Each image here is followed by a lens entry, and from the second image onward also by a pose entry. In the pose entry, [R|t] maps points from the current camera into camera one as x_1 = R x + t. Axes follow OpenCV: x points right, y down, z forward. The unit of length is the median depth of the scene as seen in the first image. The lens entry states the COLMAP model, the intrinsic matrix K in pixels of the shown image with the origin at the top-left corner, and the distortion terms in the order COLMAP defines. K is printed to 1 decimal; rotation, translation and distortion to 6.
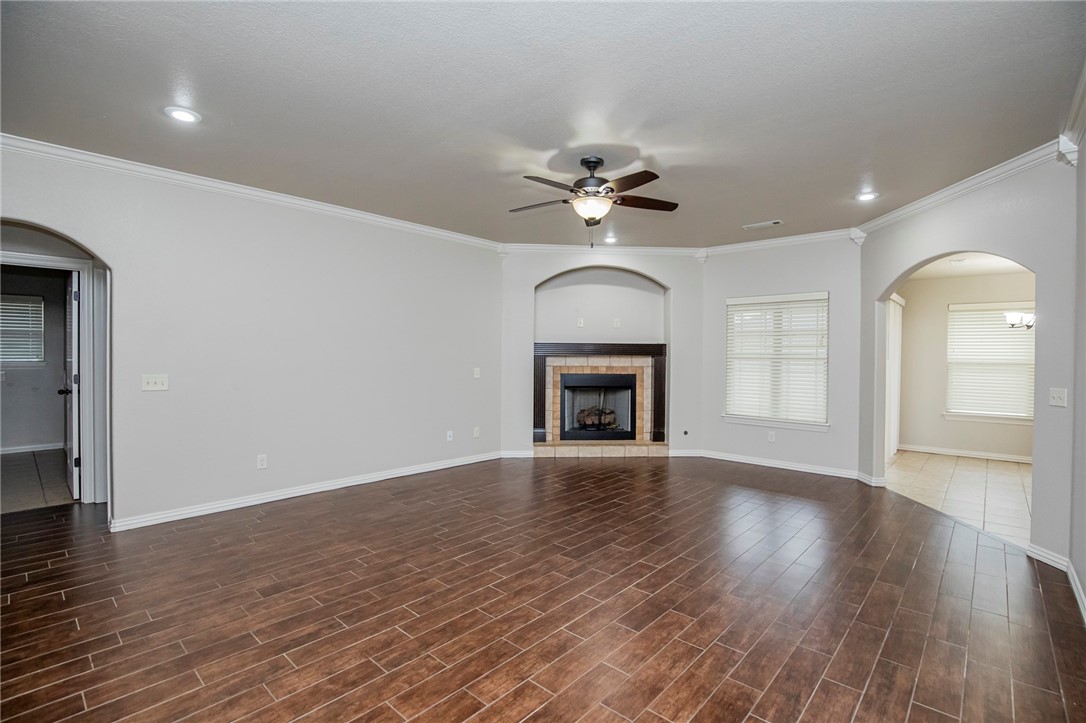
lens RADIAL K [[504.4, 0, 554.7], [0, 504.4, 359.7], [0, 0, 1]] dist [-0.033179, 0.005453]
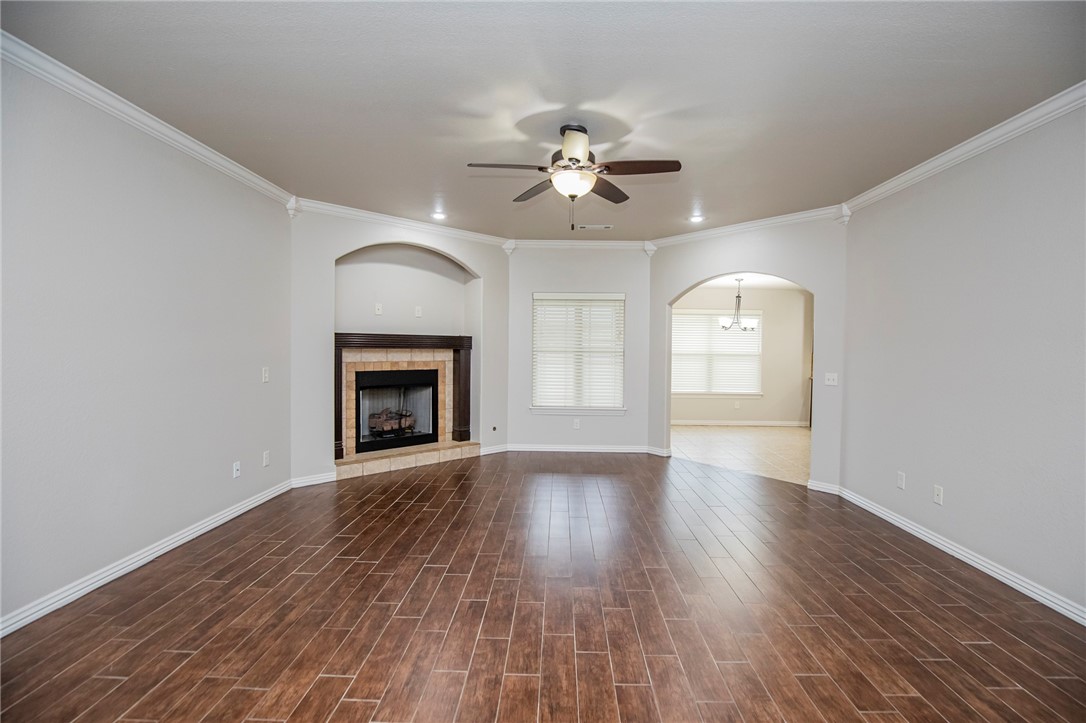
lens RADIAL K [[504.4, 0, 555.4], [0, 504.4, 362.0], [0, 0, 1]] dist [-0.033179, 0.005453]
pose [[0.754858, -0.019174, 0.655608, -0.442803], [0.001996, 0.999635, 0.026937, -0.013857], [-0.655885, -0.019025, 0.754621, 0.300094]]
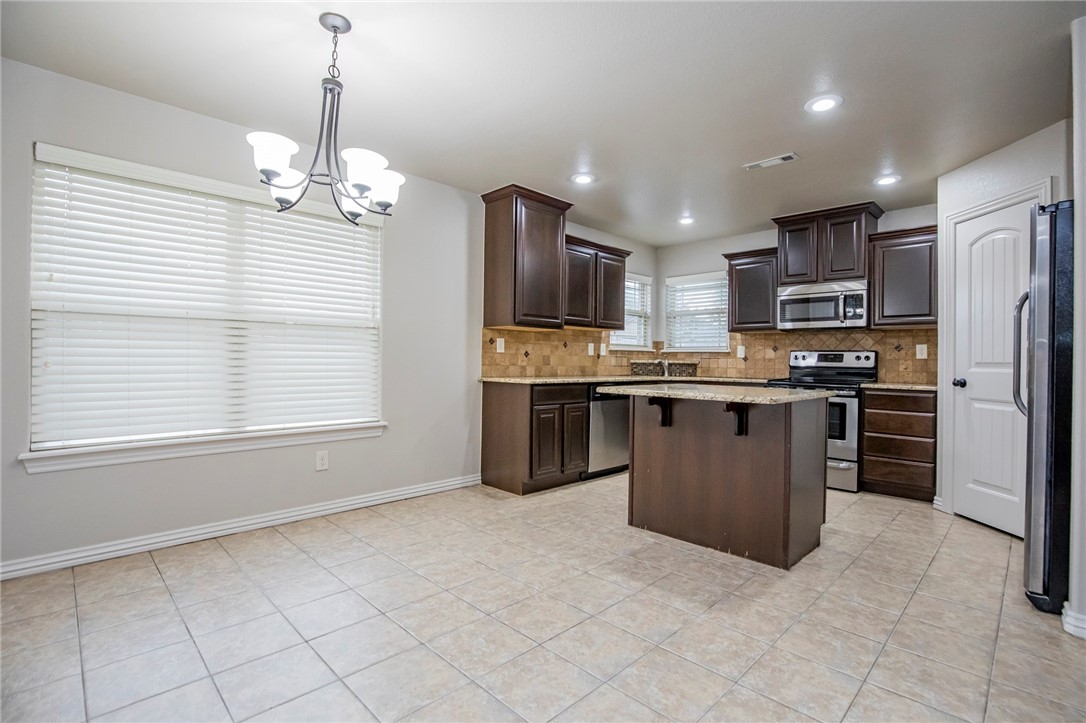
lens RADIAL K [[504.4, 0, 554.5], [0, 504.4, 358.7], [0, 0, 1]] dist [-0.033179, 0.005453]
pose [[0.050042, -0.004992, 0.998735, 0.754120], [0.004448, 0.999979, 0.004776, 0.065075], [-0.998737, 0.004204, 0.050063, 0.985713]]
